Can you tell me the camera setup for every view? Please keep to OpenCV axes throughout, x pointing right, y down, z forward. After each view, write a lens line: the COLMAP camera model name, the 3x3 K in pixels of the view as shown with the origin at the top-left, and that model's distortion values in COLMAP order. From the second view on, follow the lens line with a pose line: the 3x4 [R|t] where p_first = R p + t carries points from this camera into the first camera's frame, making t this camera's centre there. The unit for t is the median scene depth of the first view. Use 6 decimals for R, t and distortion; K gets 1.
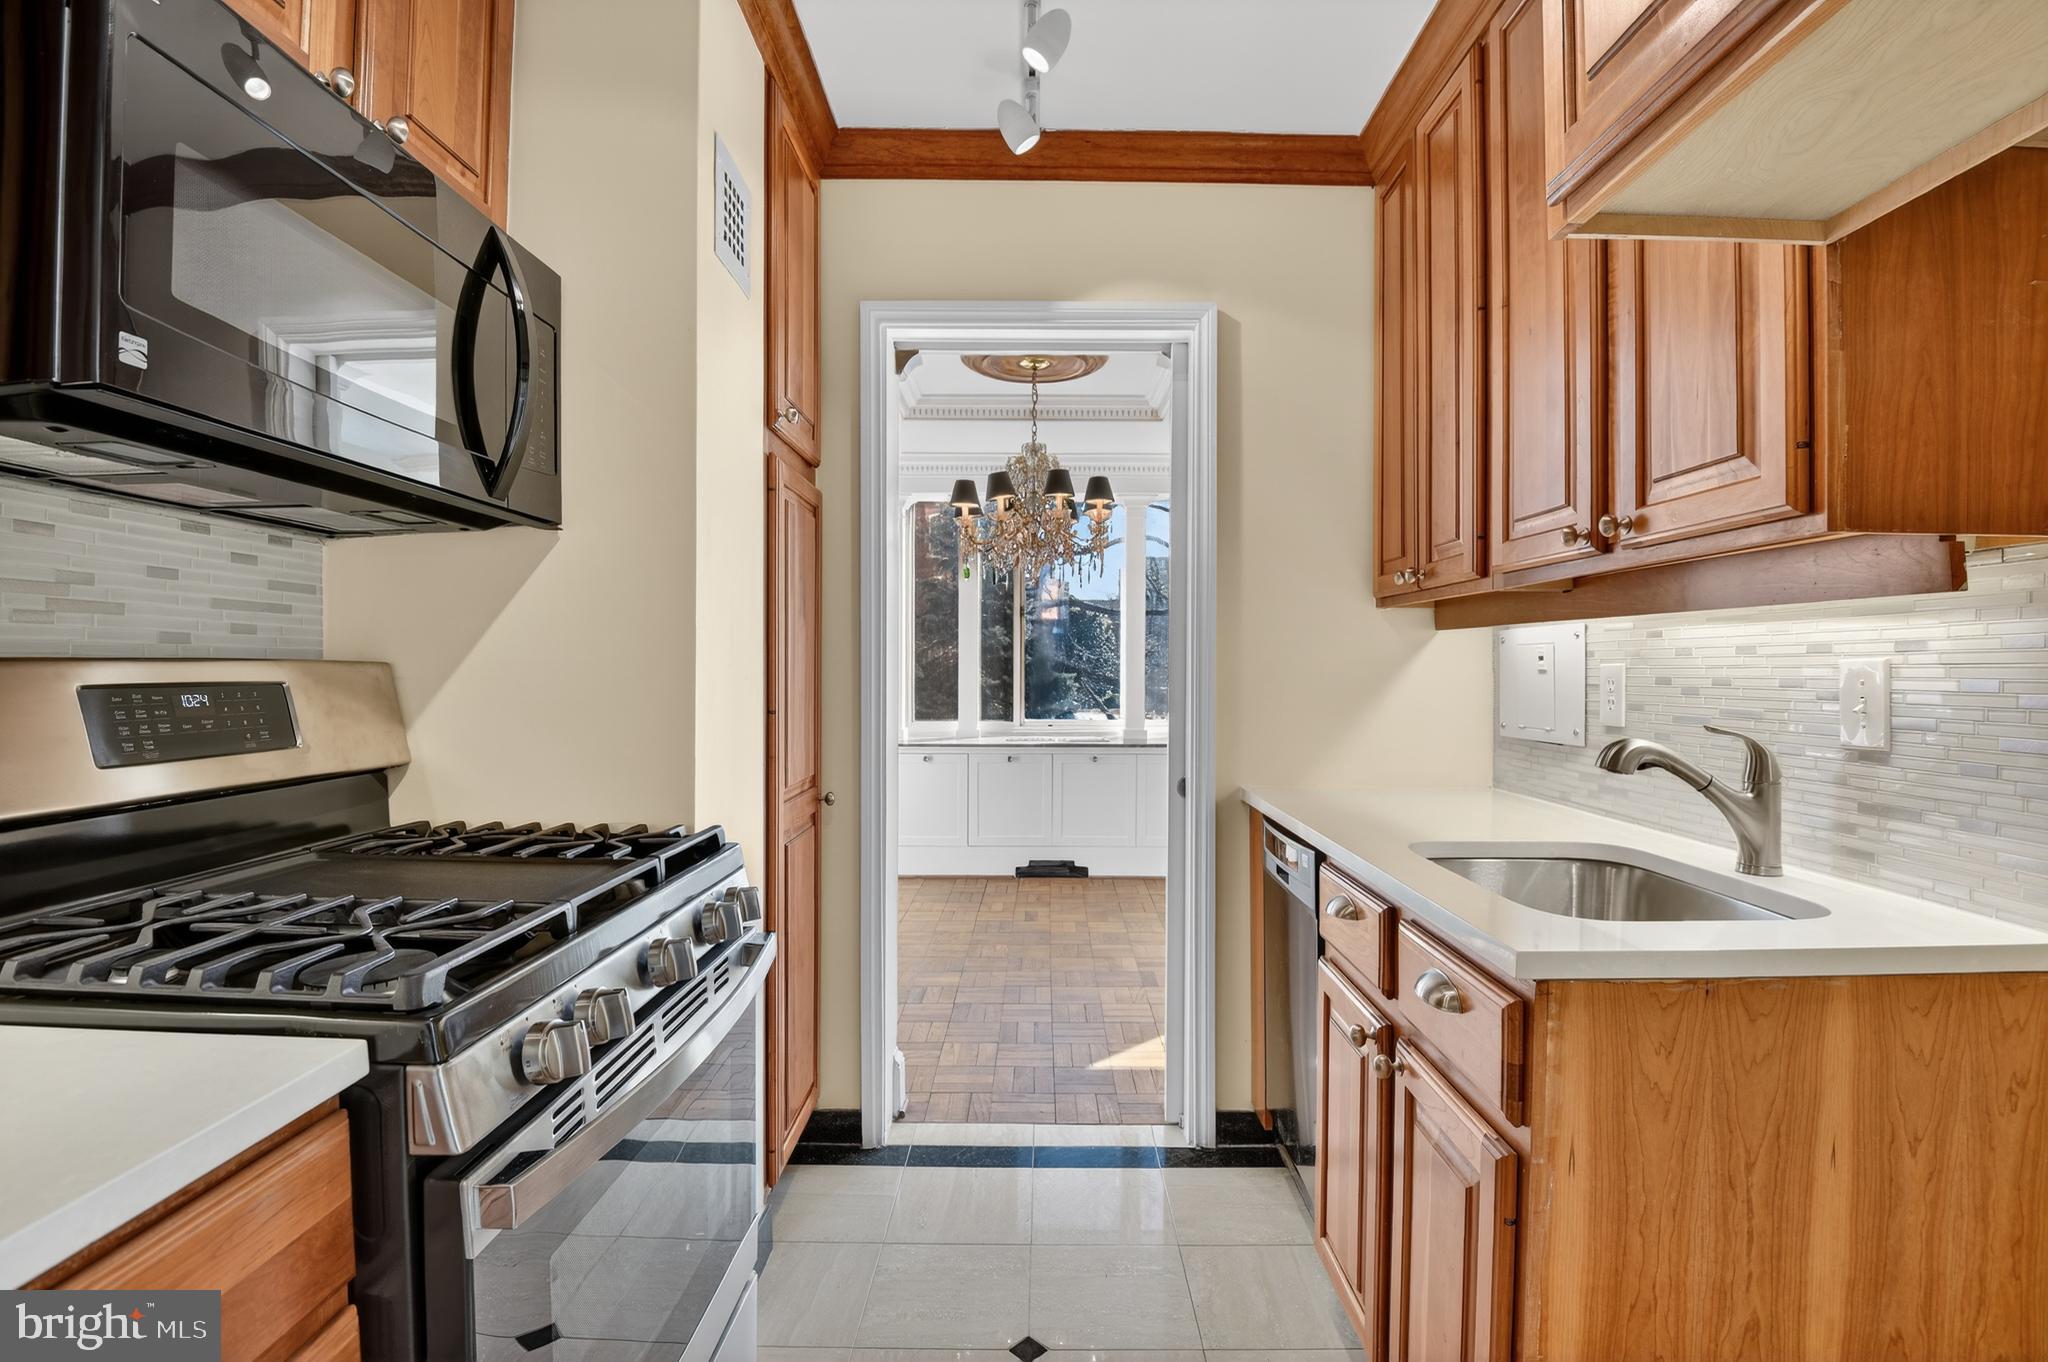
lens RADIAL K [[938.0, 0, 1042.6], [0, 938.0, 675.1], [0, 0, 1]] dist [-0.032406, -0.001880]
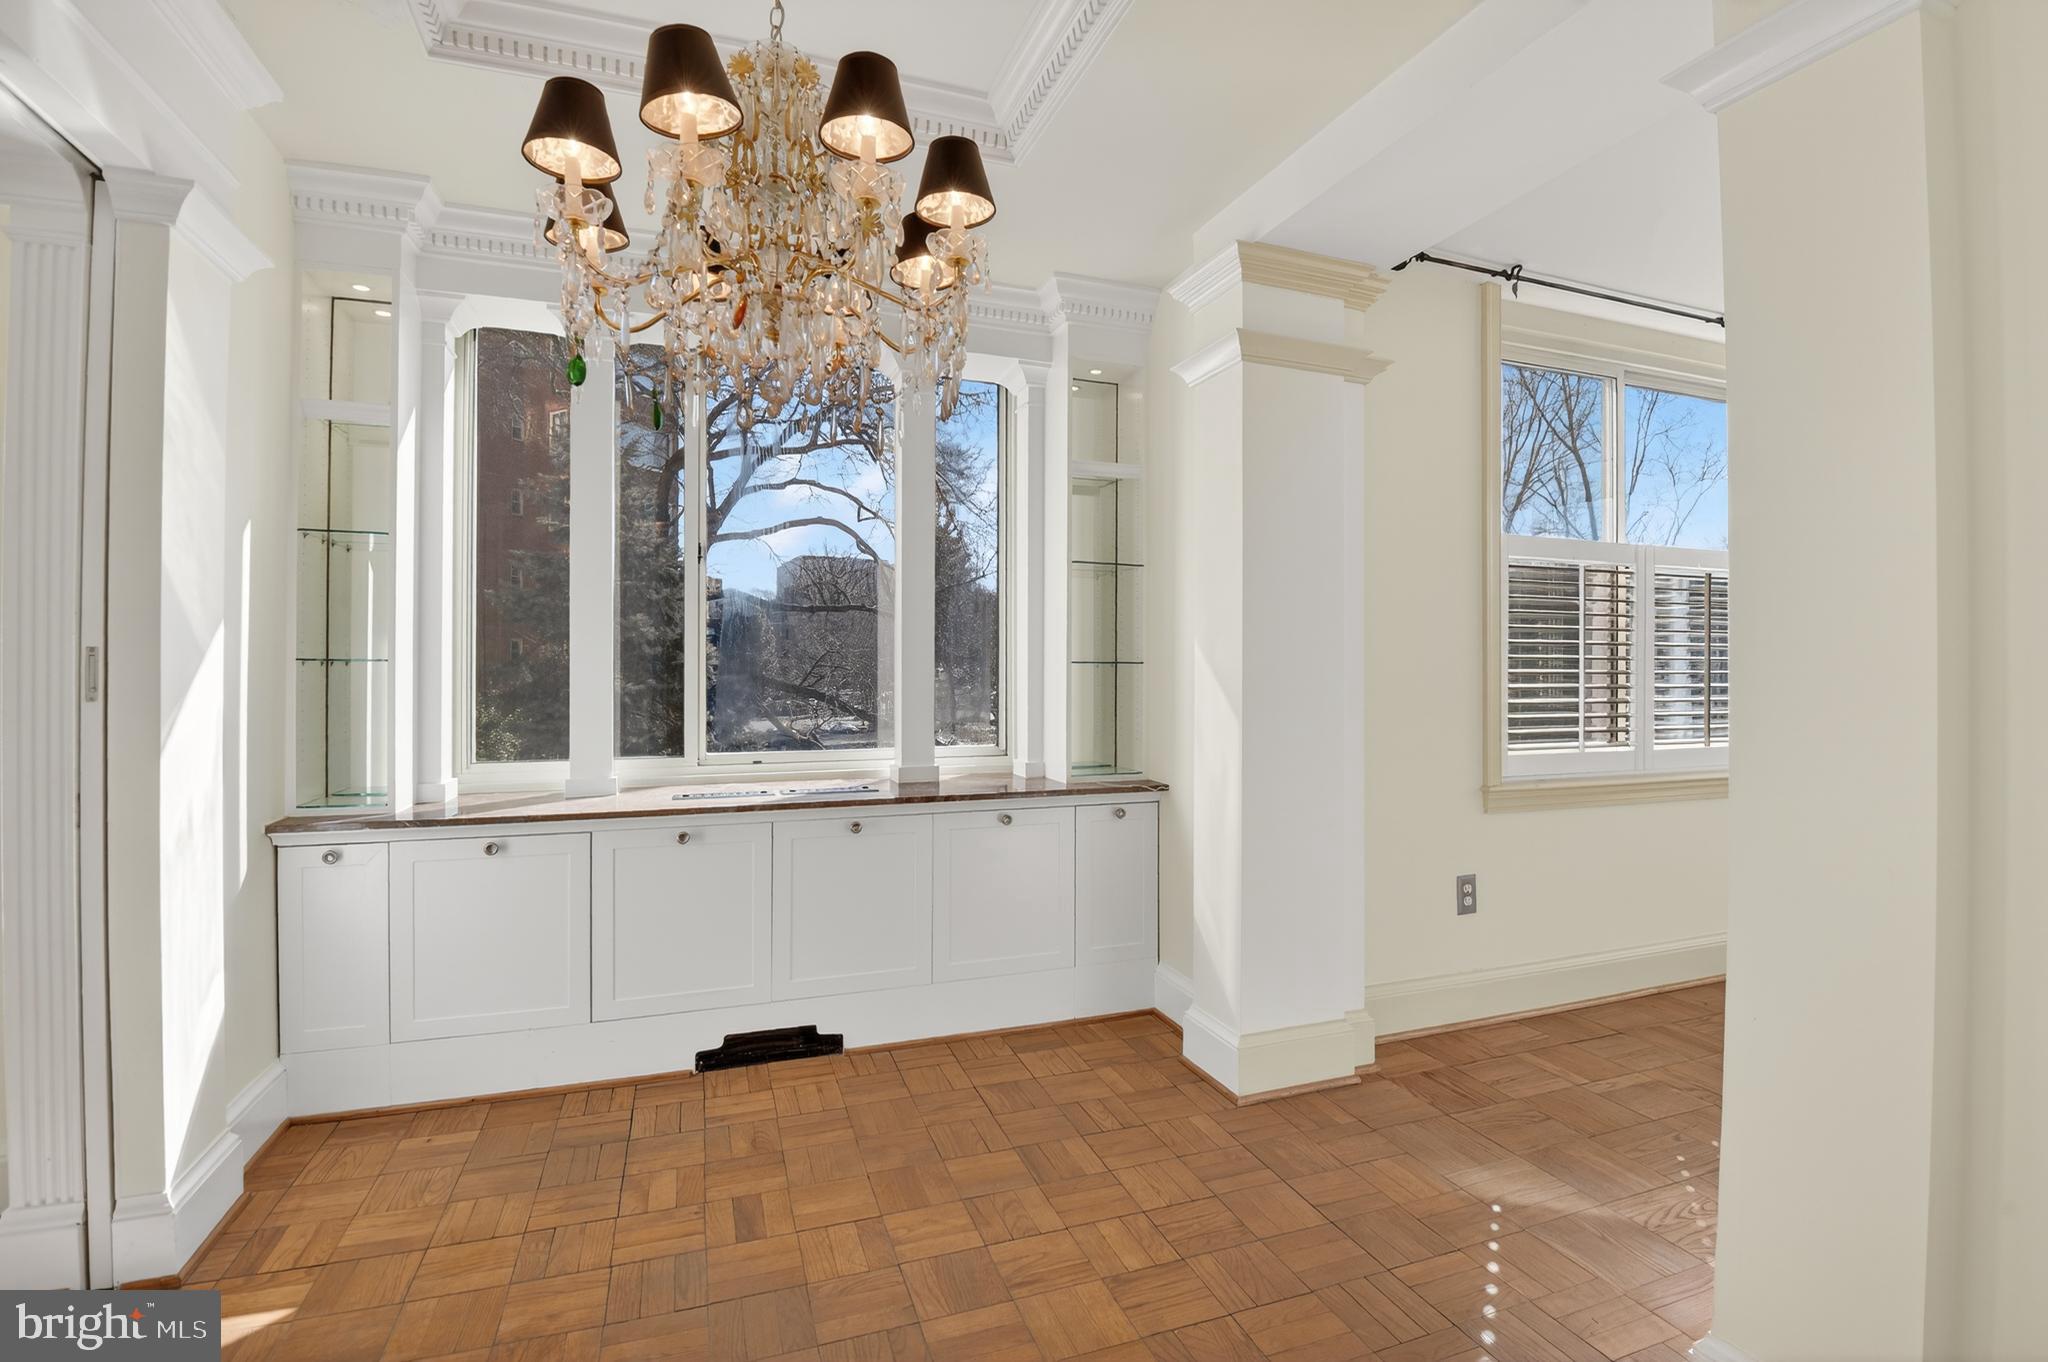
lens RADIAL K [[938.0, 0, 1045.6], [0, 938.0, 667.5], [0, 0, 1]] dist [-0.032406, -0.001880]
pose [[0.934792, -0.002506, 0.355186, -0.042454], [0.008101, 0.999865, -0.014265, 0.011517], [-0.355103, 0.016212, 0.934687, 0.662993]]
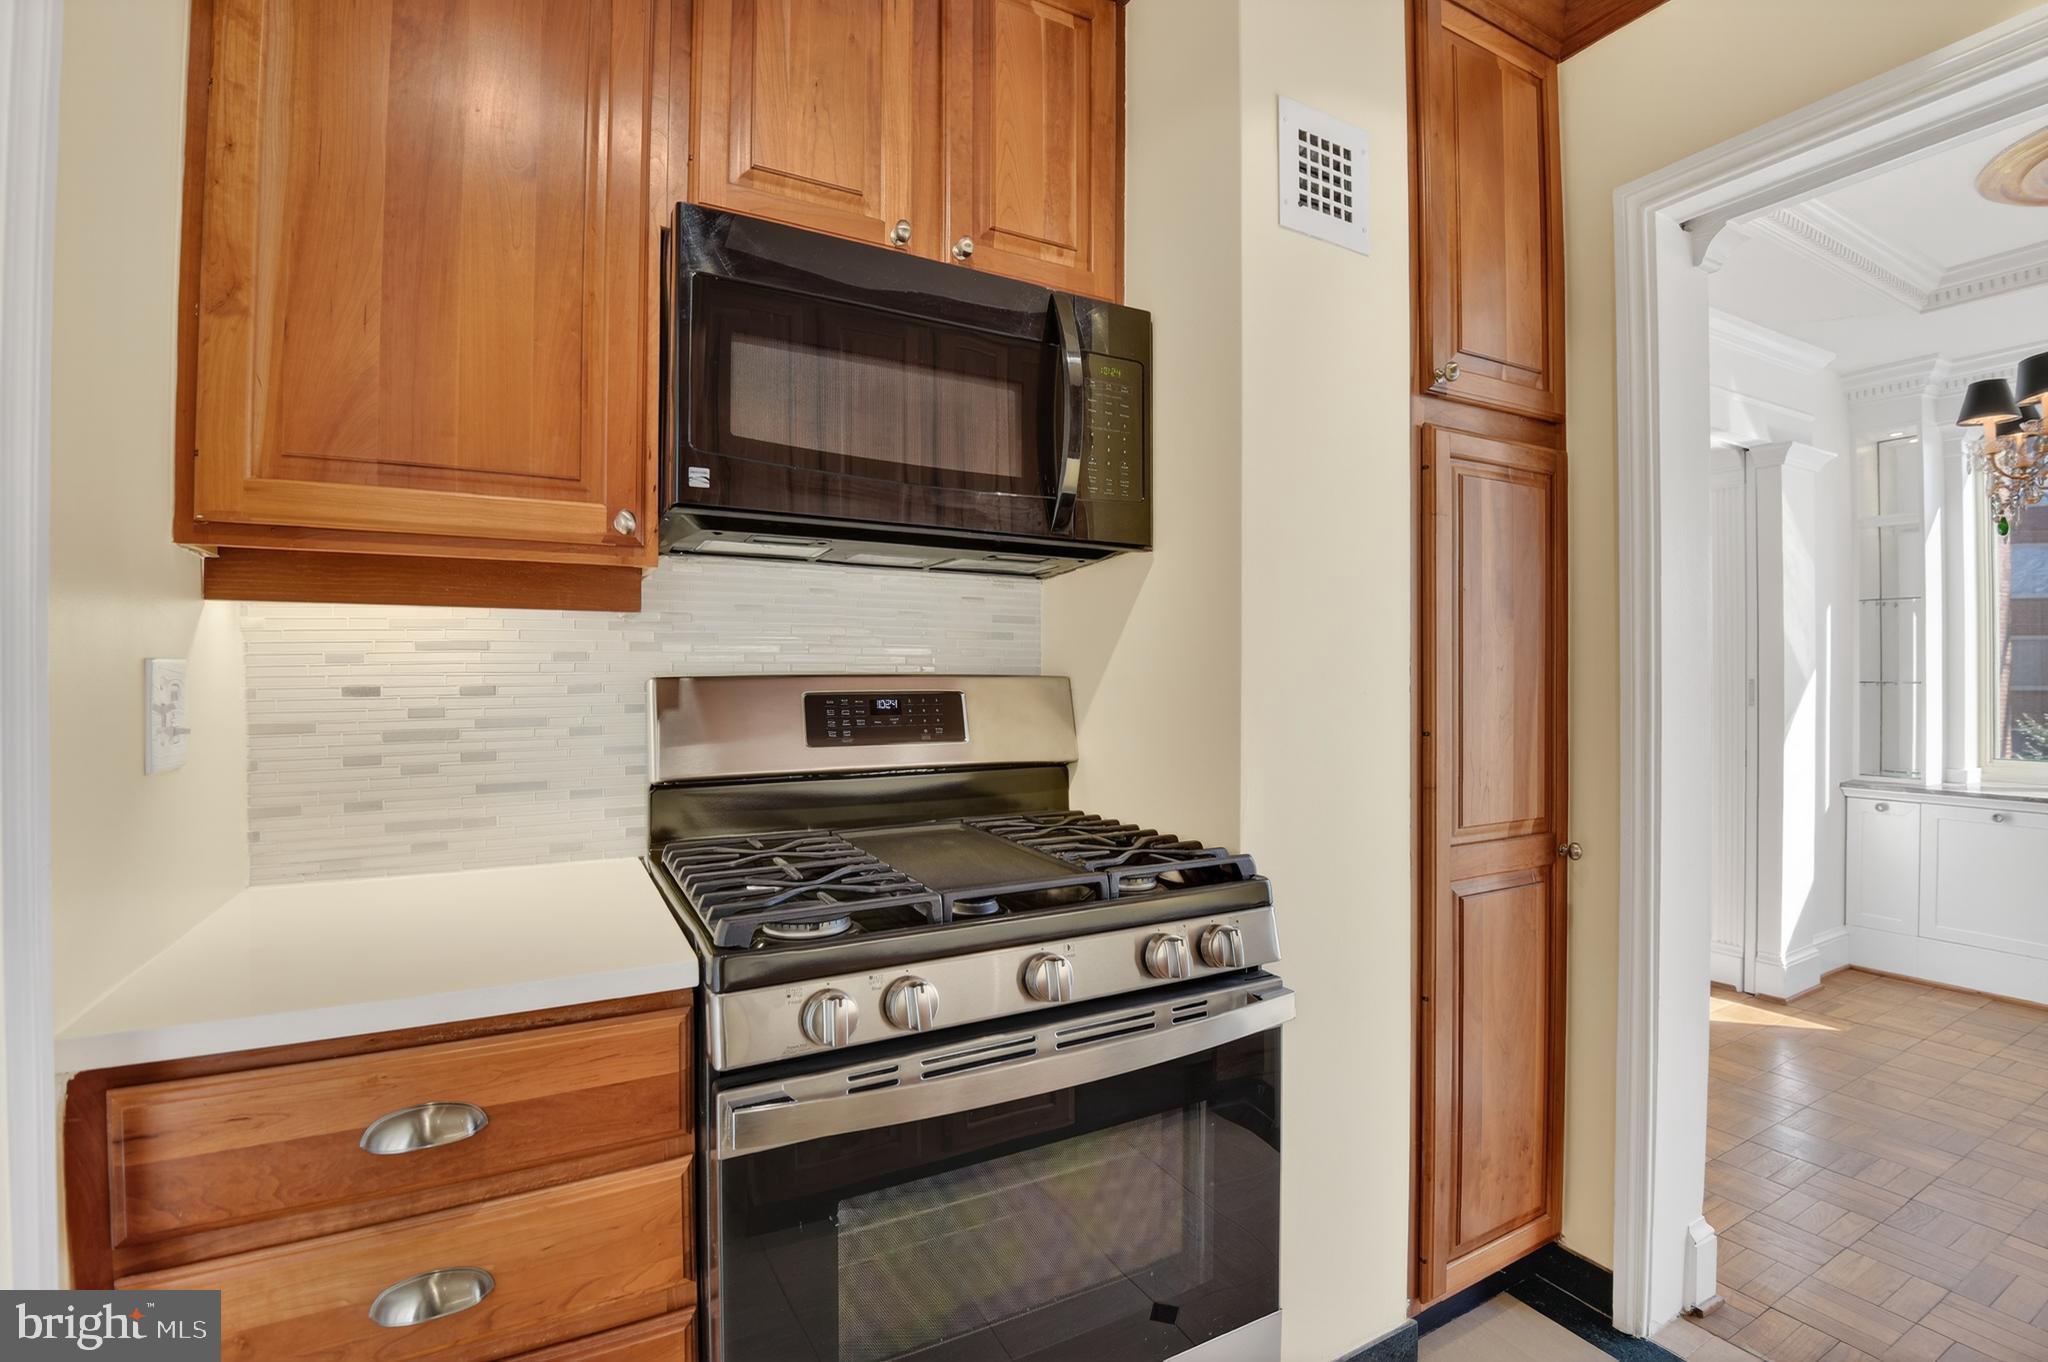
lens RADIAL K [[938.0, 0, 1051.4], [0, 938.0, 674.2], [0, 0, 1]] dist [-0.032406, -0.001880]
pose [[0.483586, -0.009347, -0.875247, 0.151485], [-0.003545, 0.999914, -0.012637, -0.000304], [0.875289, 0.009214, 0.483512, 0.165051]]
